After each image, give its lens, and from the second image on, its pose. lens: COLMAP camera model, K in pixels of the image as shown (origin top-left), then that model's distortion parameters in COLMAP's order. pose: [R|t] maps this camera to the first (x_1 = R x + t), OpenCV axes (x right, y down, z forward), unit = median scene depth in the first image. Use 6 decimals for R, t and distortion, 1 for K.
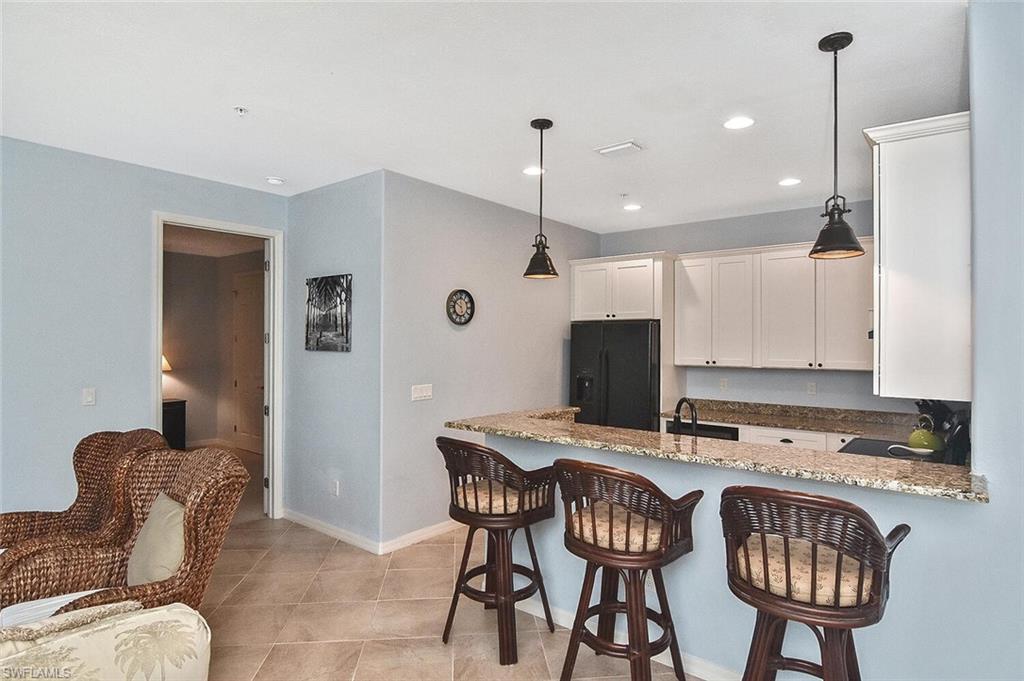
lens RADIAL K [[566.7, 0, 557.2], [0, 566.7, 339.8], [0, 0, 1]] dist [-0.001338, -0.000396]
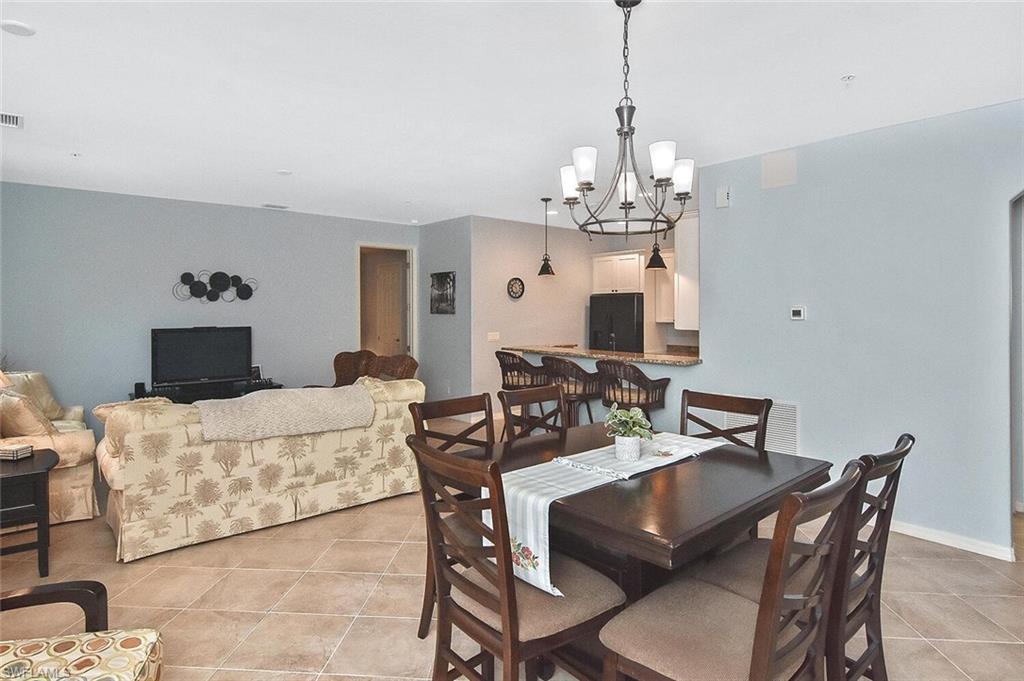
lens RADIAL K [[553.3, 0, 532.6], [0, 553.3, 300.3], [0, 0, 1]] dist [-0.017508, -0.001324]
pose [[0.980962, -0.011261, -0.193873, 0.219369], [0.008720, 0.999865, -0.013958, 0.003445], [0.194004, 0.012002, 0.980927, -0.680183]]
